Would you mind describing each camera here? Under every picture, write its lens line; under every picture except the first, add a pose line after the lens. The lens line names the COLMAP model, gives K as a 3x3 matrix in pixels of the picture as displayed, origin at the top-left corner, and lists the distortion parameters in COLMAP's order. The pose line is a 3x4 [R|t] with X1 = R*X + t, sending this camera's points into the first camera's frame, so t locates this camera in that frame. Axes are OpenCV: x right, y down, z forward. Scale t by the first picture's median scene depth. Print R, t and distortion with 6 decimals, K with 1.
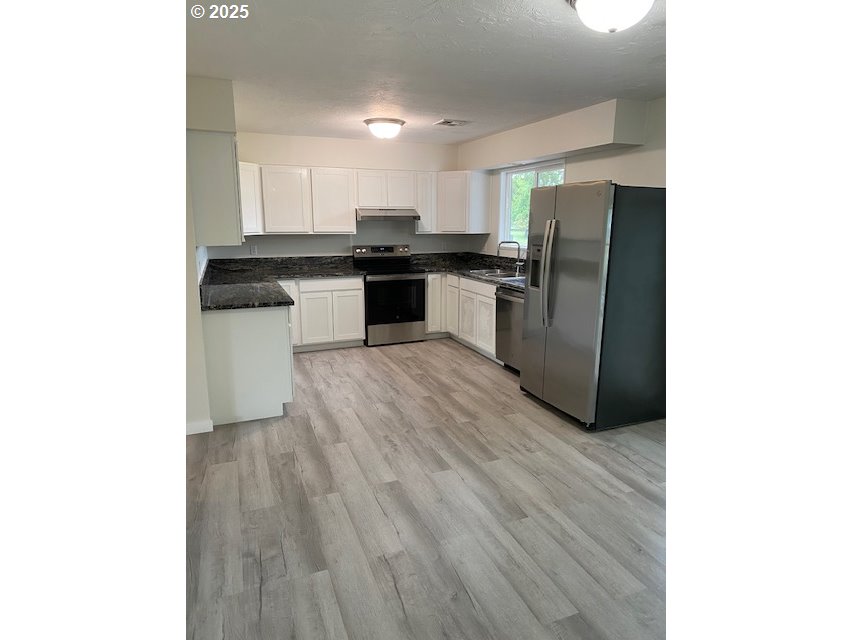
lens RADIAL K [[491.5, 0, 426.1], [0, 491.5, 315.6], [0, 0, 1]] dist [0.071514, -0.000448]
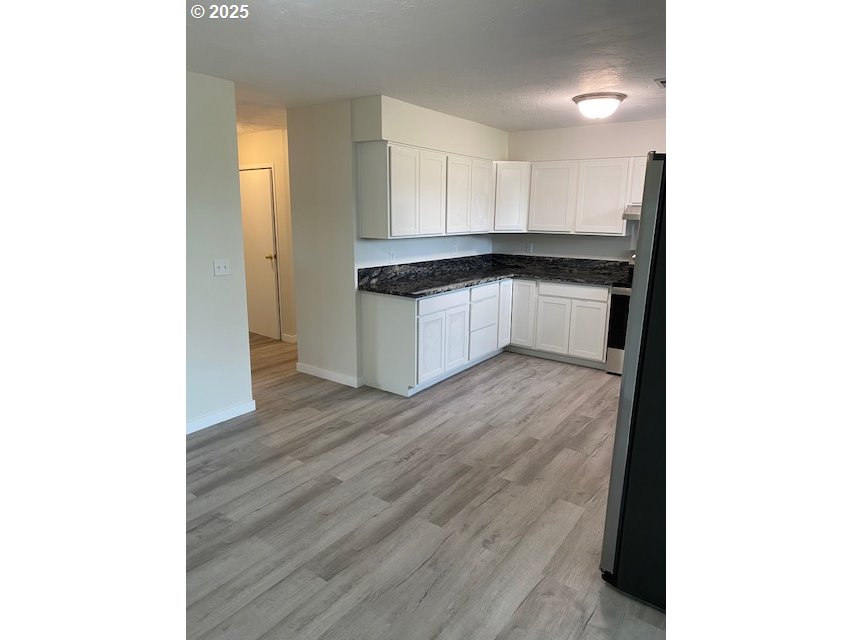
lens RADIAL K [[490.0, 0, 430.4], [0, 490.0, 322.5], [0, 0, 1]] dist [0.058193, -0.001007]
pose [[0.527901, 0.194771, -0.826671, 0.546221], [-0.179704, 0.976927, 0.115417, -0.084983], [0.830076, 0.087627, 0.550722, 0.399025]]
